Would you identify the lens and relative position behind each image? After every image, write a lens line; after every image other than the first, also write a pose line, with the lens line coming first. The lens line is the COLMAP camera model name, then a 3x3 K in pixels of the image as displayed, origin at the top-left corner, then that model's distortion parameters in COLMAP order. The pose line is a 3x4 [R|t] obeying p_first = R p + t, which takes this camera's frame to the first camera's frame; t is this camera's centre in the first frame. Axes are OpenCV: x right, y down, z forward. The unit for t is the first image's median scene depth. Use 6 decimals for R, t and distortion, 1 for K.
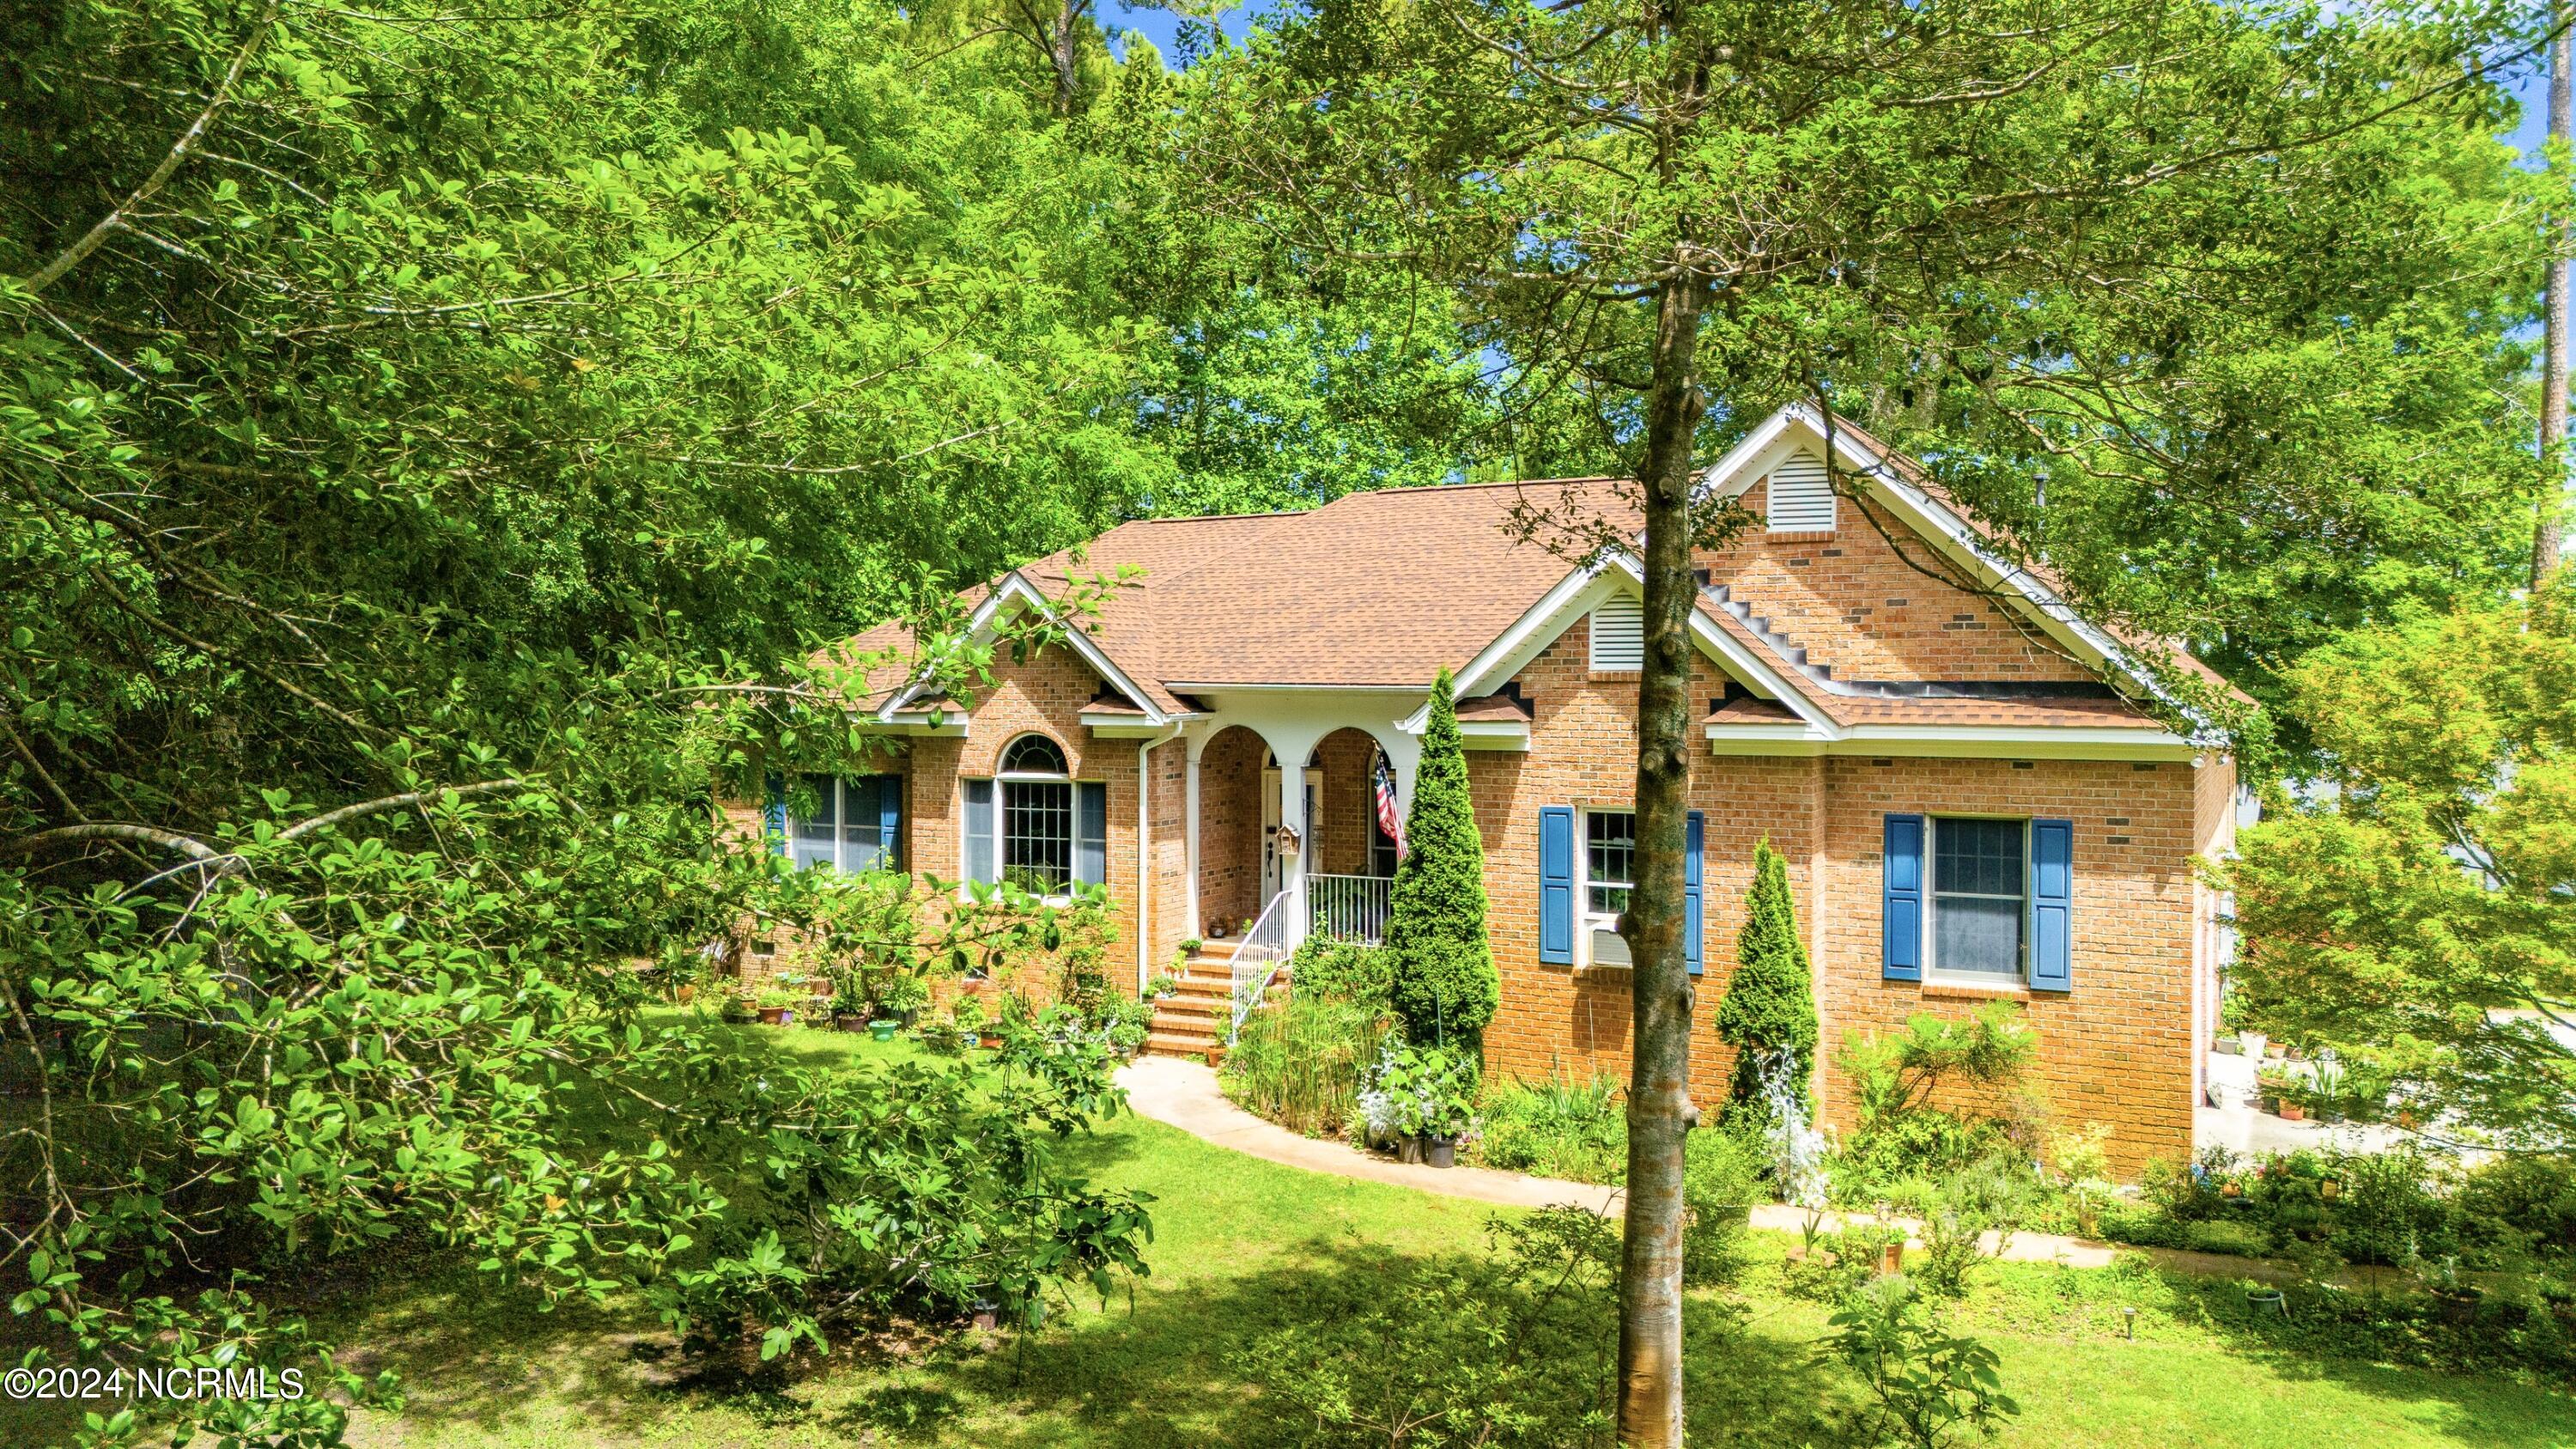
lens RADIAL K [[1874.0, 0, 1281.0], [0, 1874.0, 716.9], [0, 0, 1]] dist [0.091115, -0.088968]
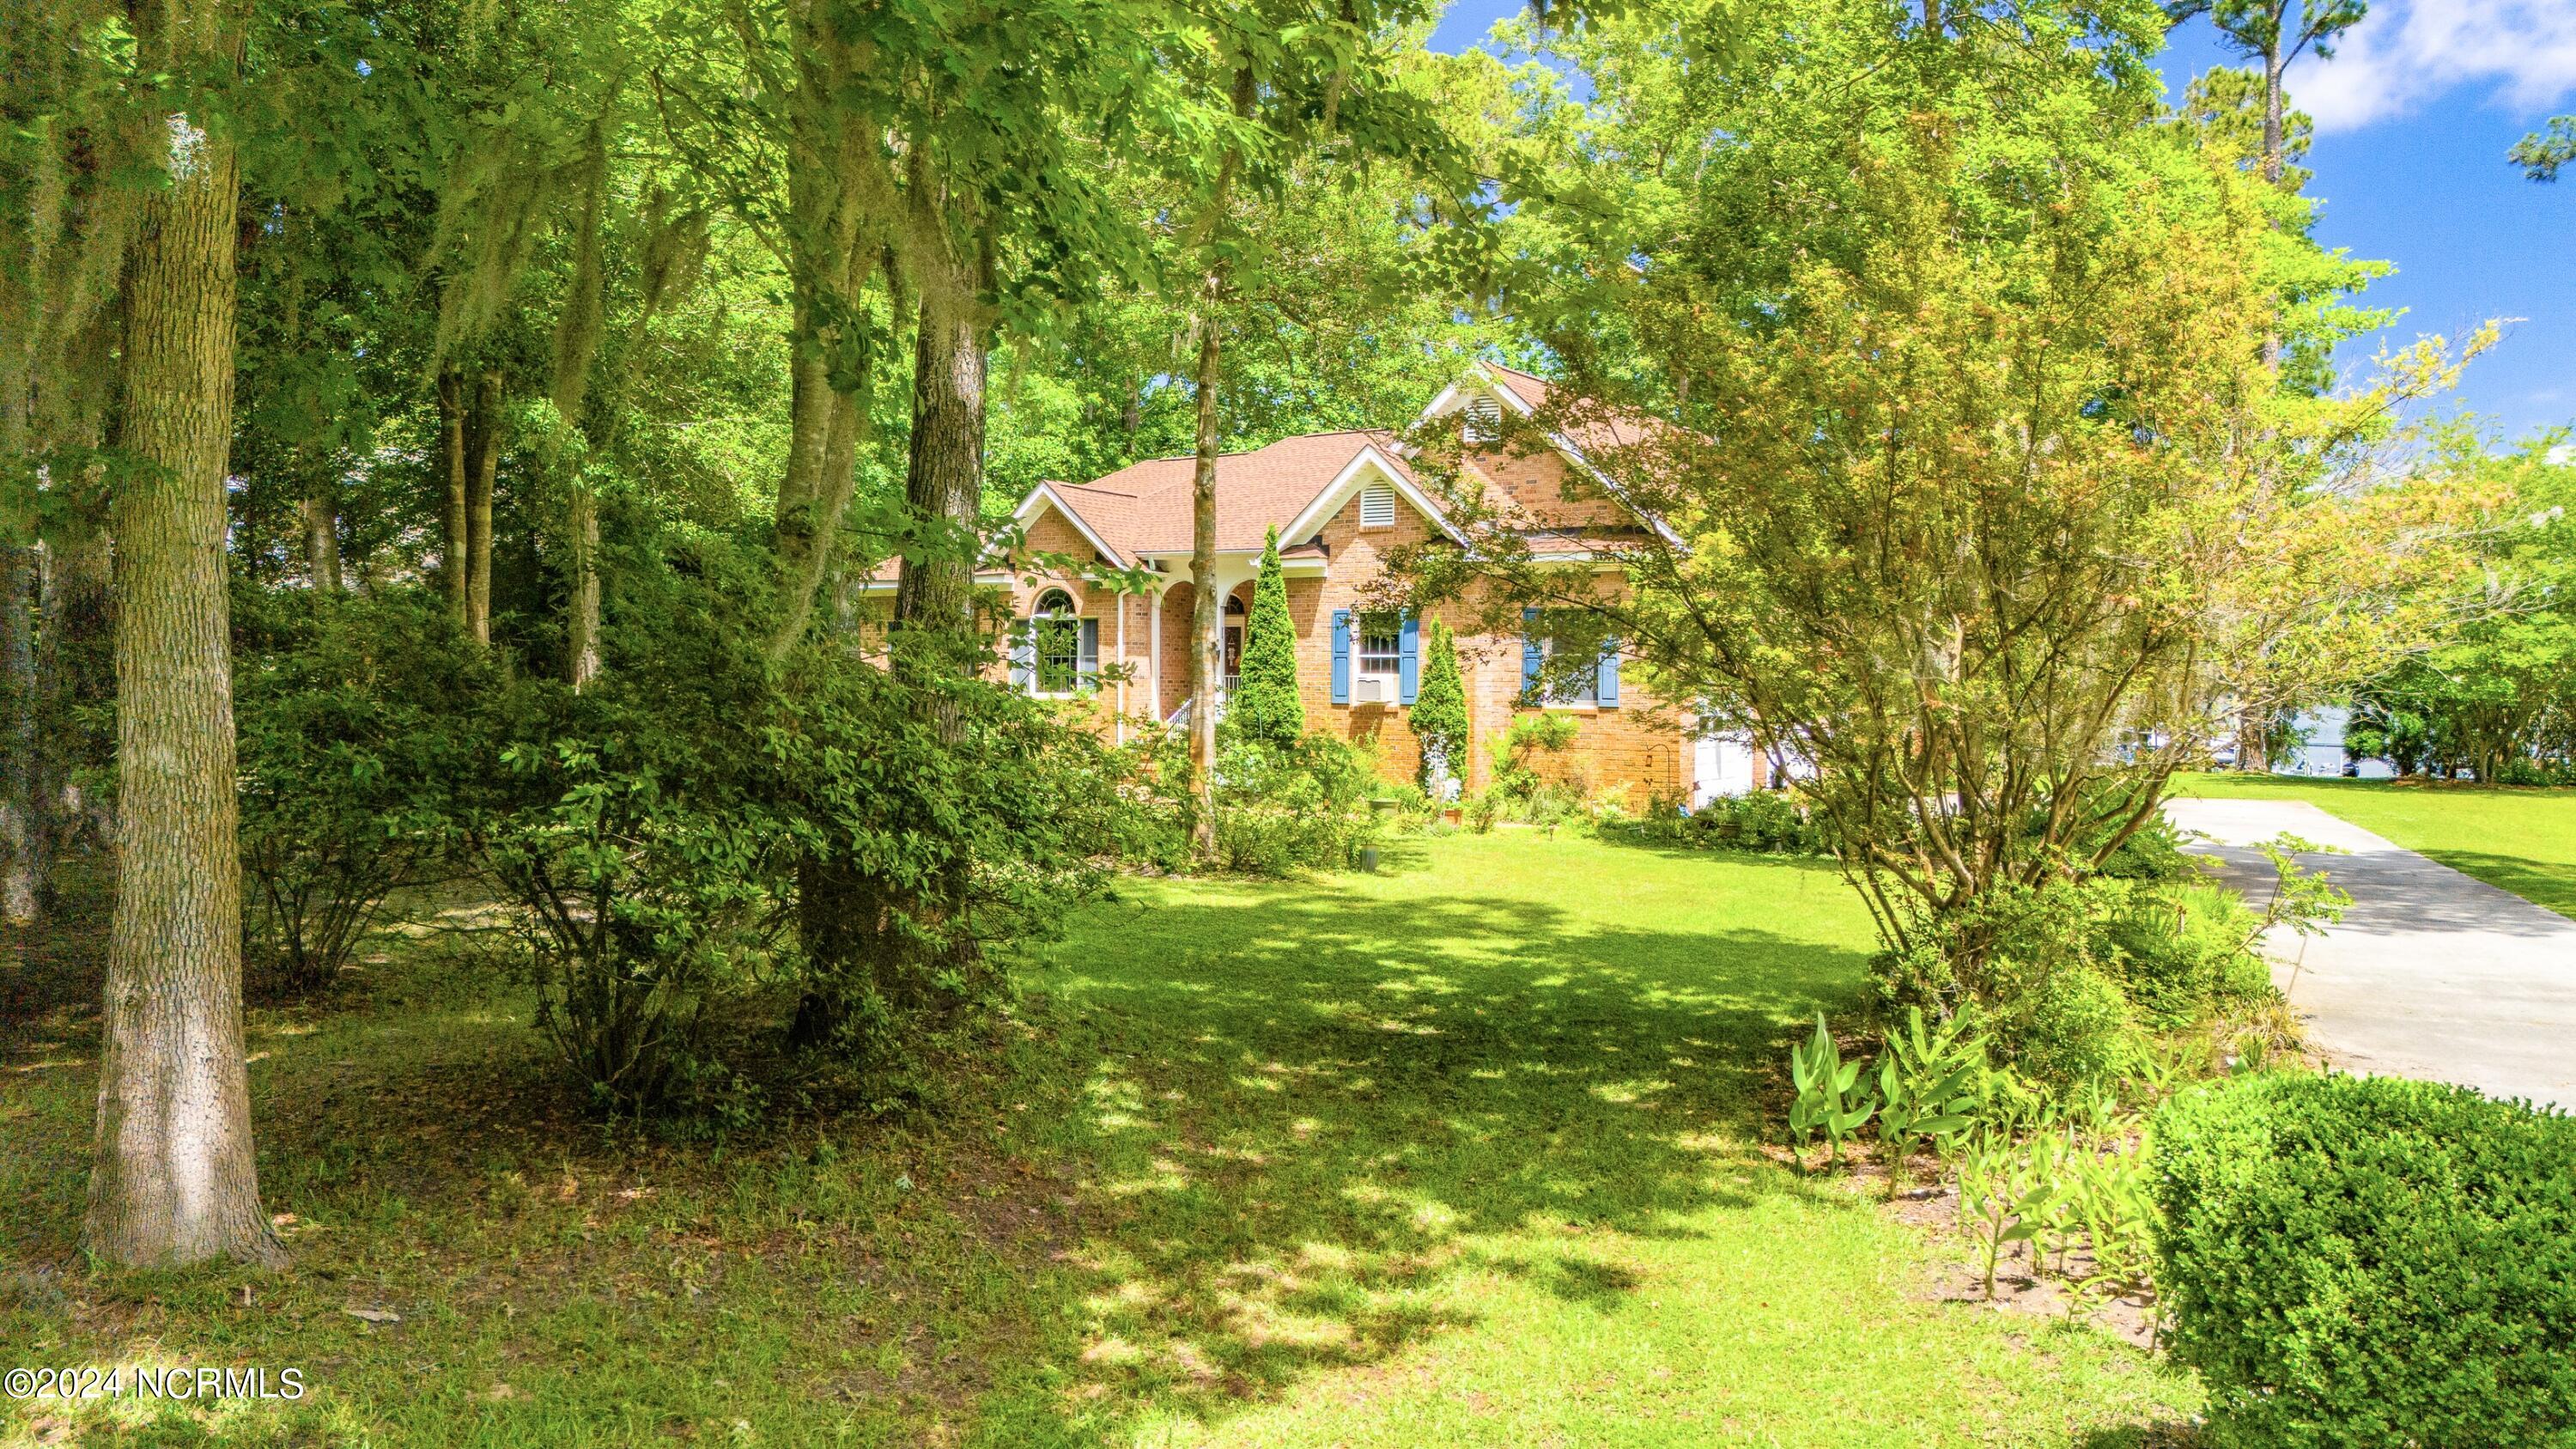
lens RADIAL K [[1796.0, 0, 1288.0], [0, 1796.0, 724.5], [0, 0, 1]] dist [0.165438, -0.074015]
pose [[0.997364, 0.009283, -0.071968, 0.217591], [-0.008295, 0.999867, 0.014015, 0.129146], [0.072088, -0.013381, 0.997308, -0.597125]]
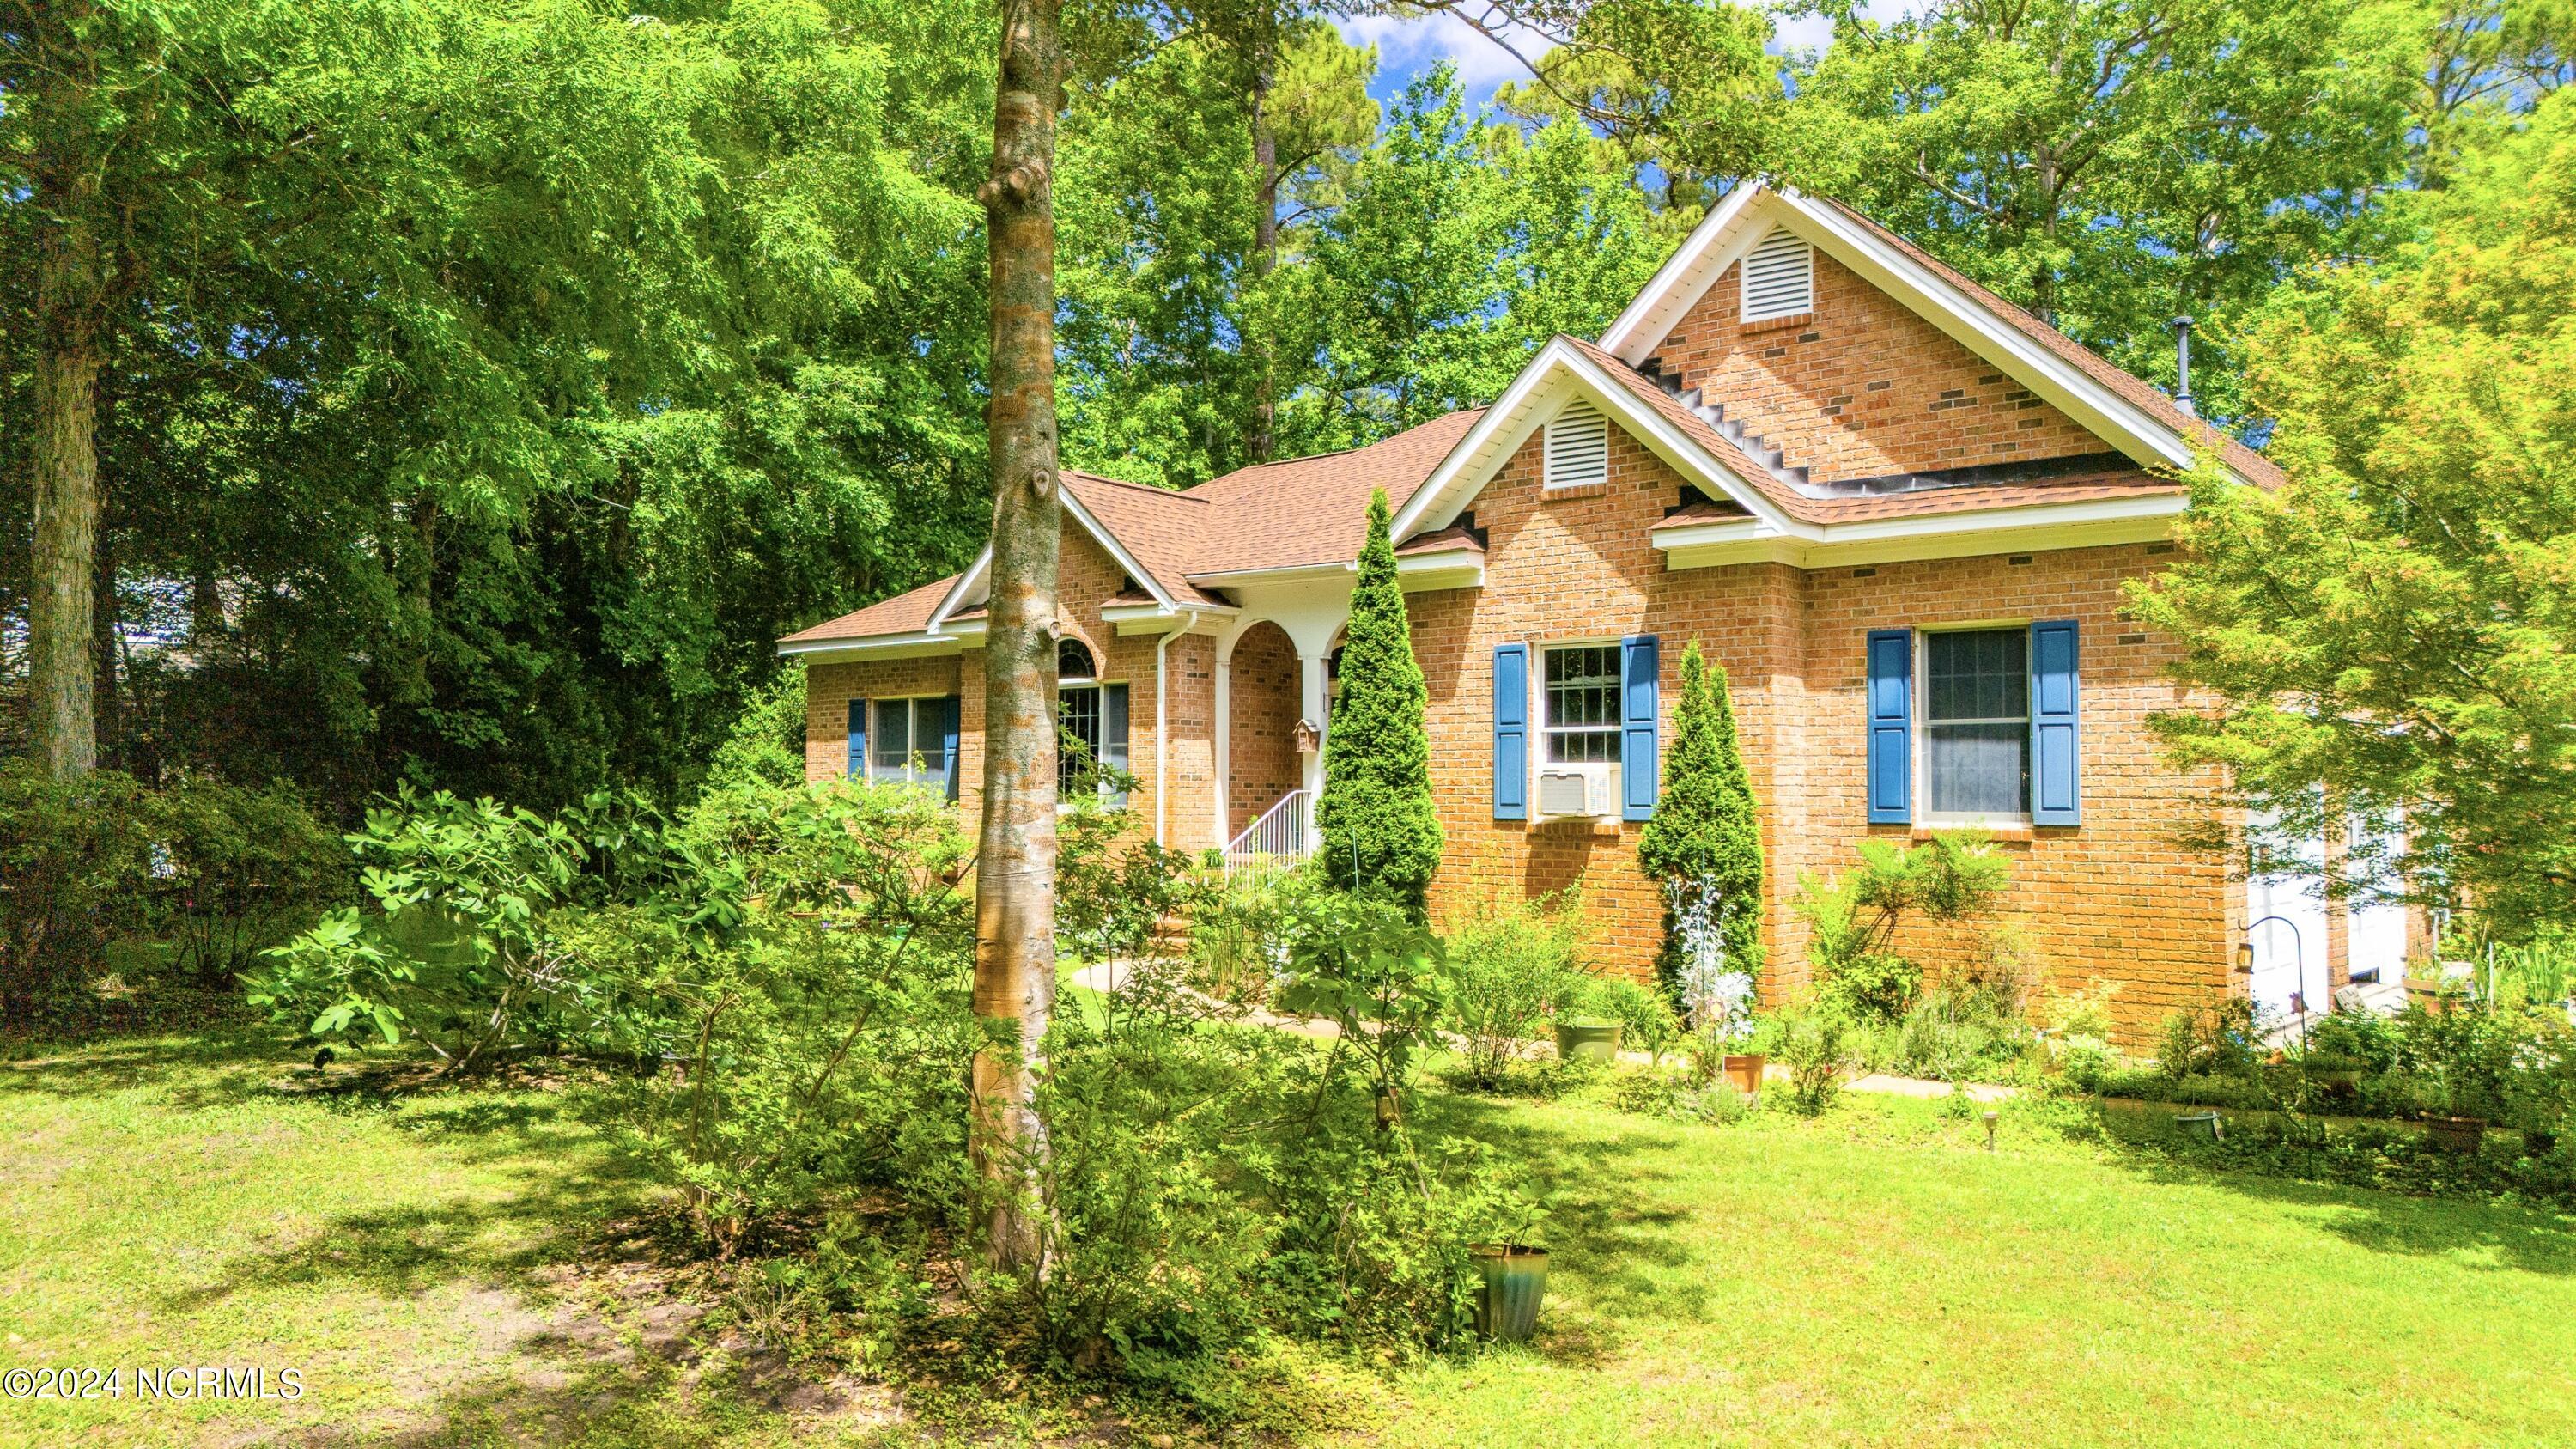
lens RADIAL K [[1874.0, 0, 1281.0], [0, 1874.0, 716.9], [0, 0, 1]] dist [0.091115, -0.088968]
pose [[0.980828, -0.005288, -0.194805, 0.216369], [-0.005099, 0.998593, -0.052784, 0.131706], [0.194810, 0.052765, 0.979421, 0.104343]]
